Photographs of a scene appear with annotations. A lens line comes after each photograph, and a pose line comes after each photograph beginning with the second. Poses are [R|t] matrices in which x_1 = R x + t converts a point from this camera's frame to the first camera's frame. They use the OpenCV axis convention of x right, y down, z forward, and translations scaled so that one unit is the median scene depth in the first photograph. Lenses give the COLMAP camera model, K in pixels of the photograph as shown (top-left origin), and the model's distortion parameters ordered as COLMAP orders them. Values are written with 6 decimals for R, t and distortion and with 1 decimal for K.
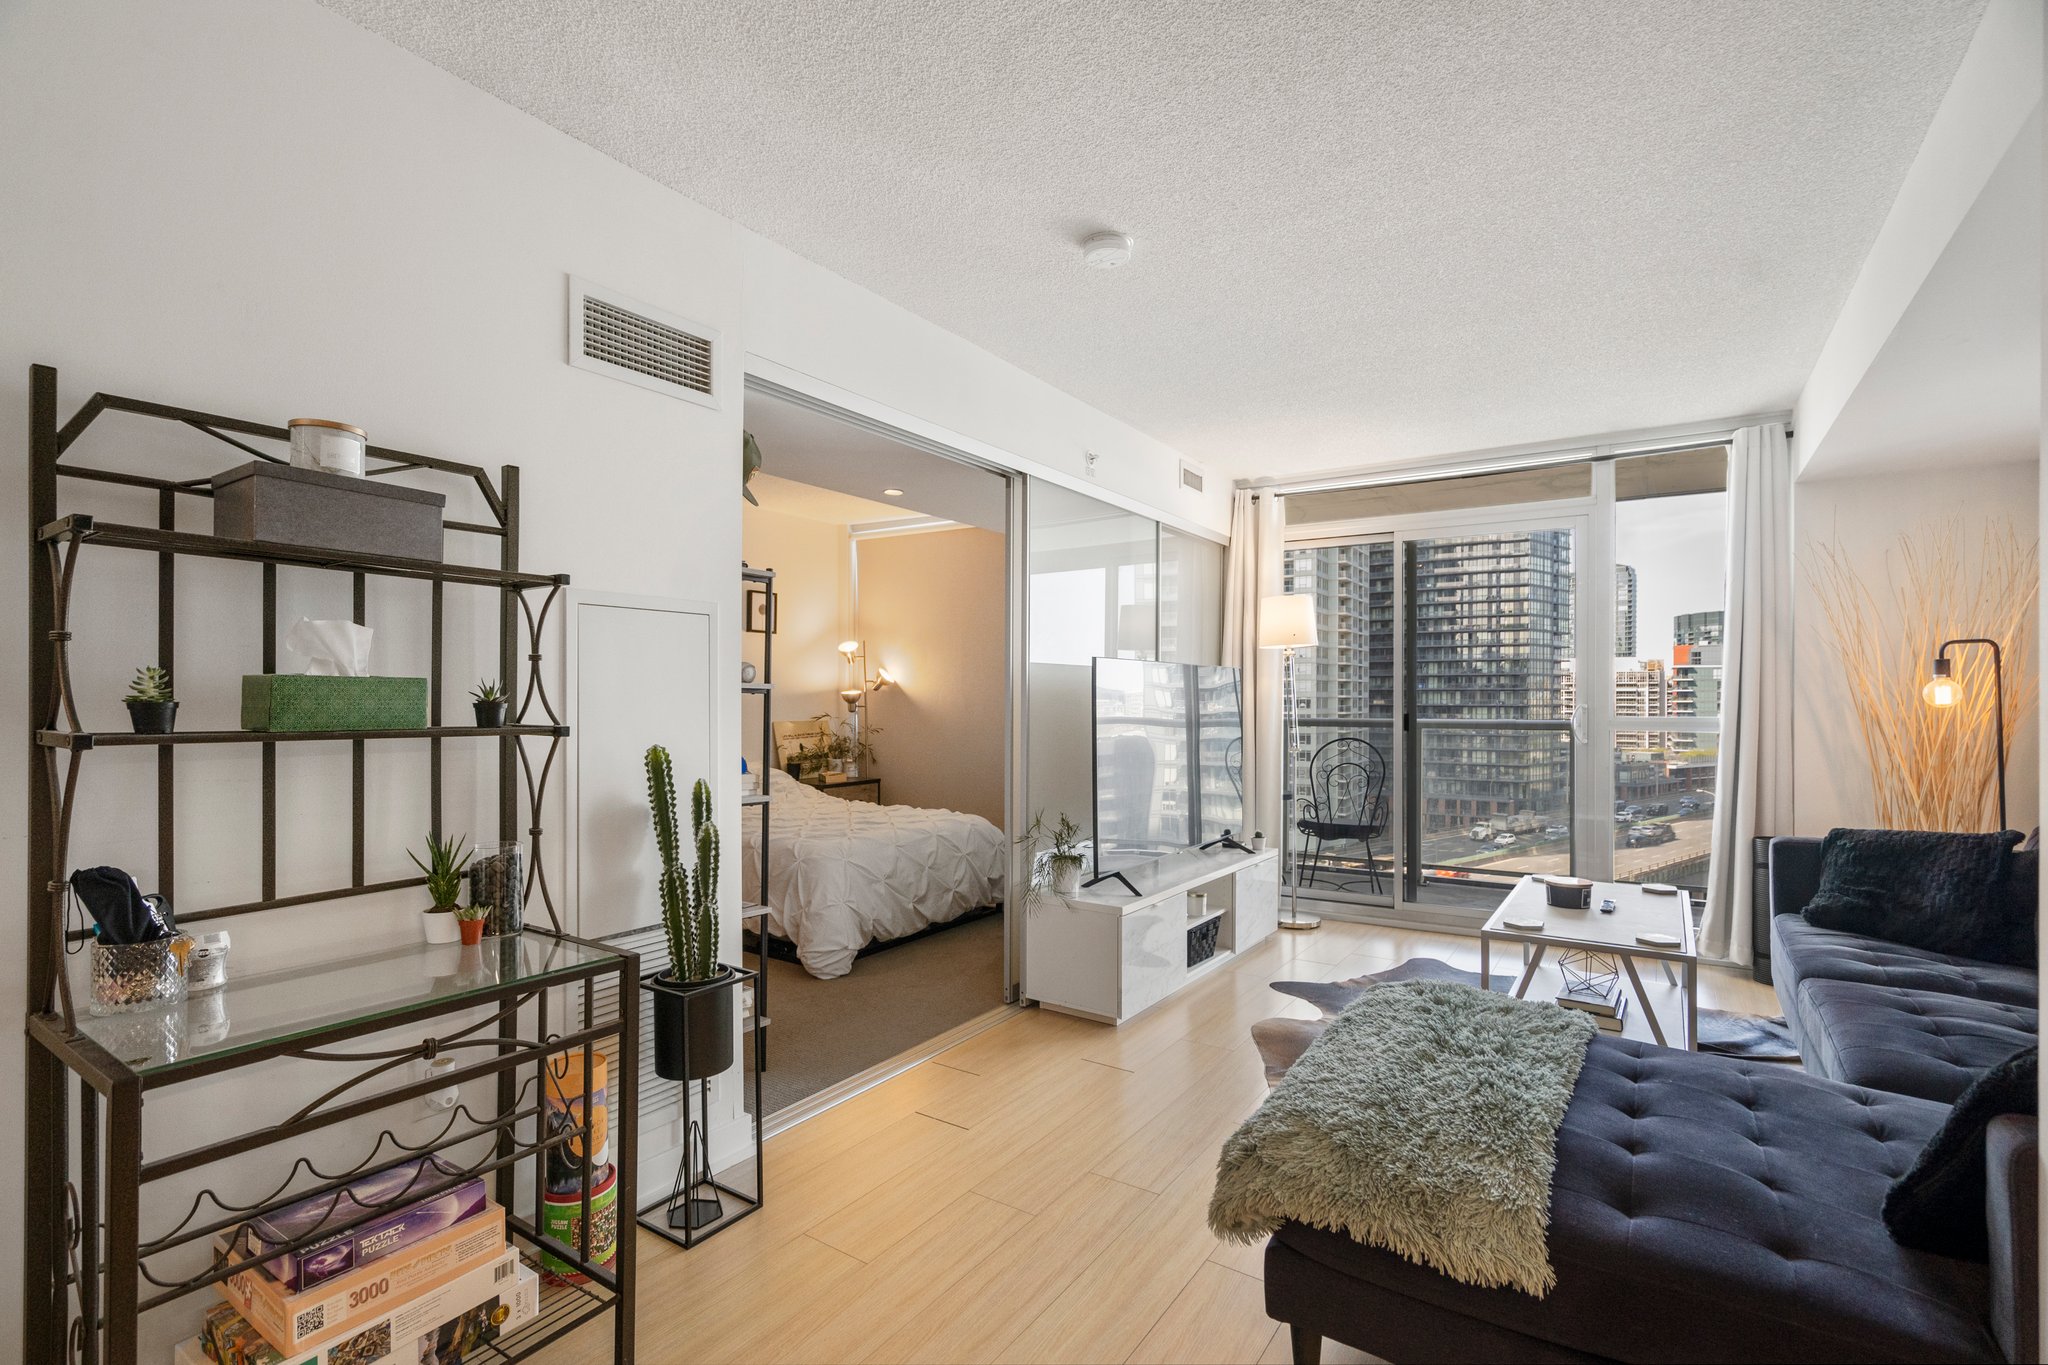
lens RADIAL K [[920.7, 0, 1020.3], [0, 920.7, 704.8], [0, 0, 1]] dist [-0.002921, 0.001012]
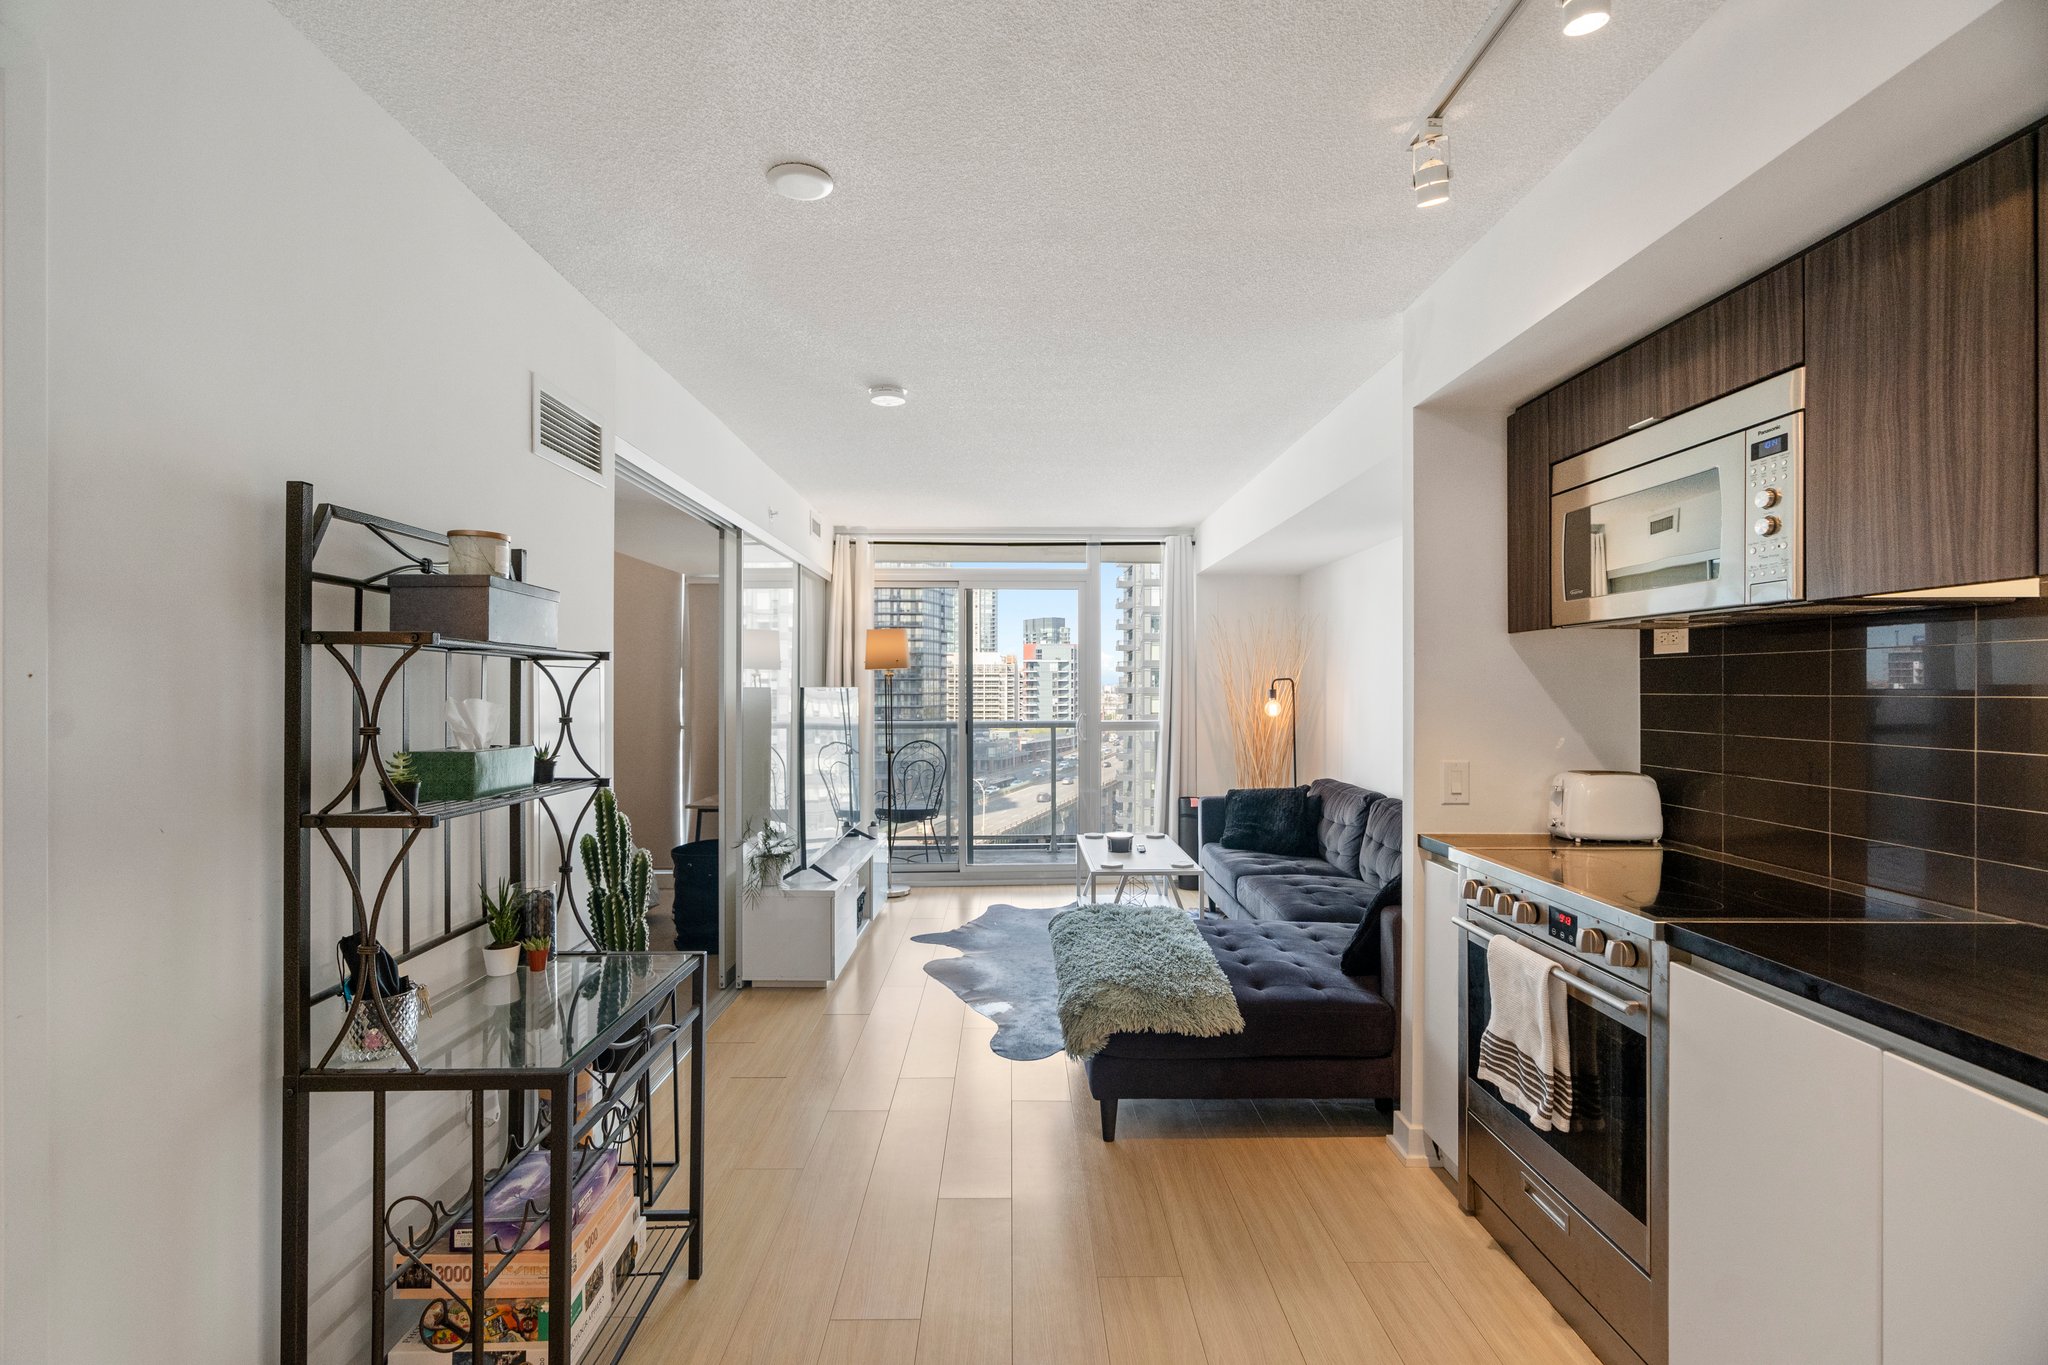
lens RADIAL K [[916.4, 0, 1012.2], [0, 916.4, 686.0], [0, 0, 1]] dist [-0.002732, 0.000258]
pose [[0.822592, -0.000169, 0.568632, -0.459383], [0.004637, 0.999969, -0.006411, -0.053263], [-0.568613, 0.007910, 0.822567, -0.178624]]
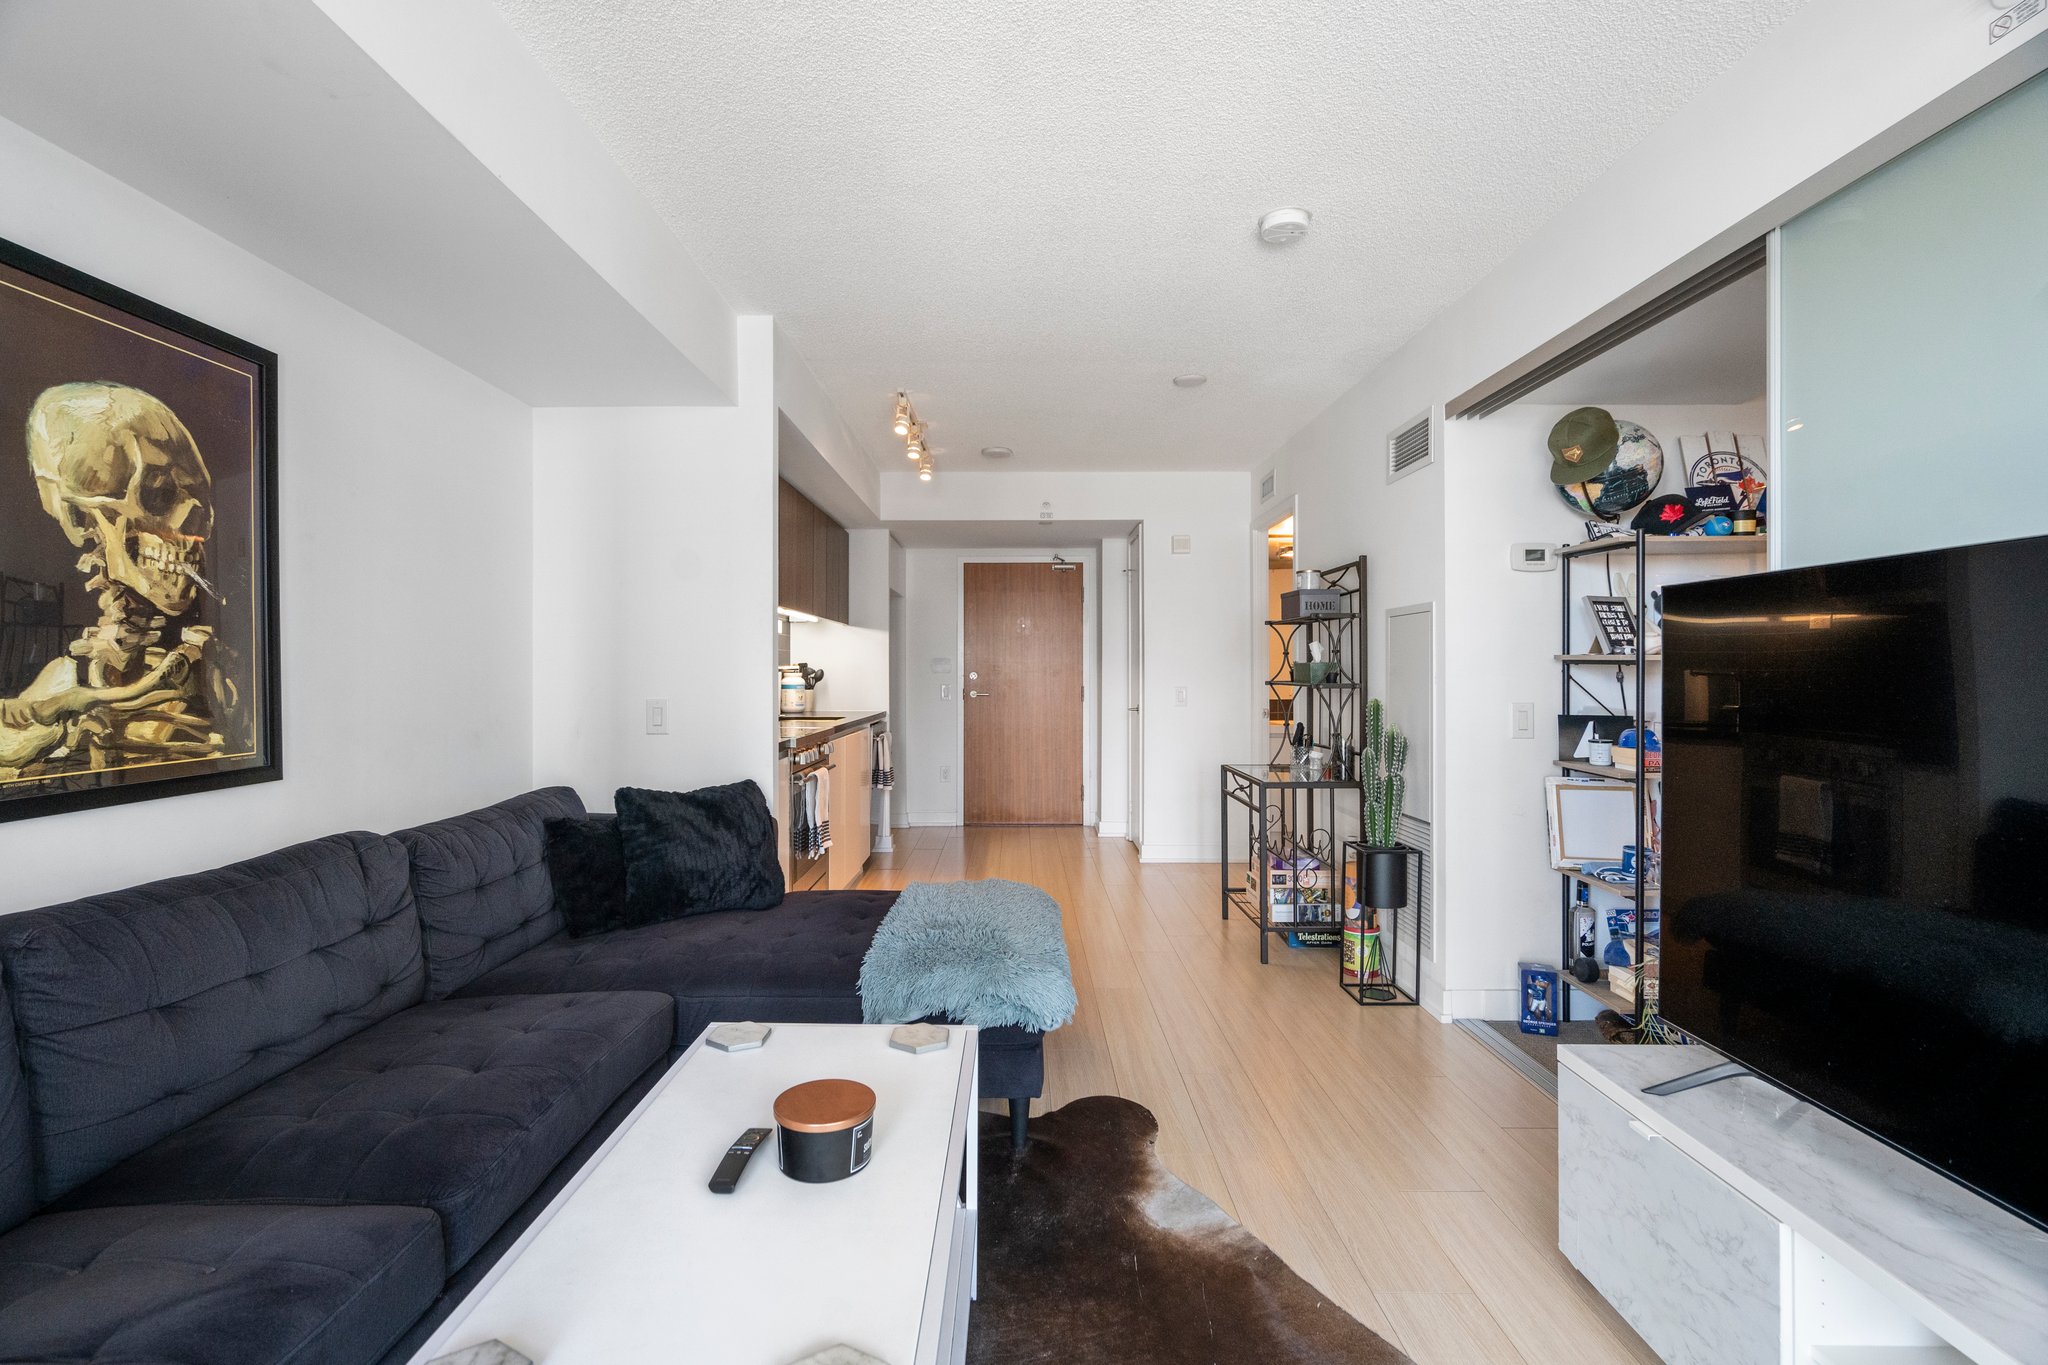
lens RADIAL K [[929.2, 0, 1010.8], [0, 929.2, 674.2], [0, 0, 1]] dist [-0.002335, 0.005245]
pose [[-0.827431, -0.000867, -0.561567, 0.823873], [-0.005649, 0.999961, 0.006779, -0.005605], [0.561539, 0.008781, -0.827404, 1.504129]]
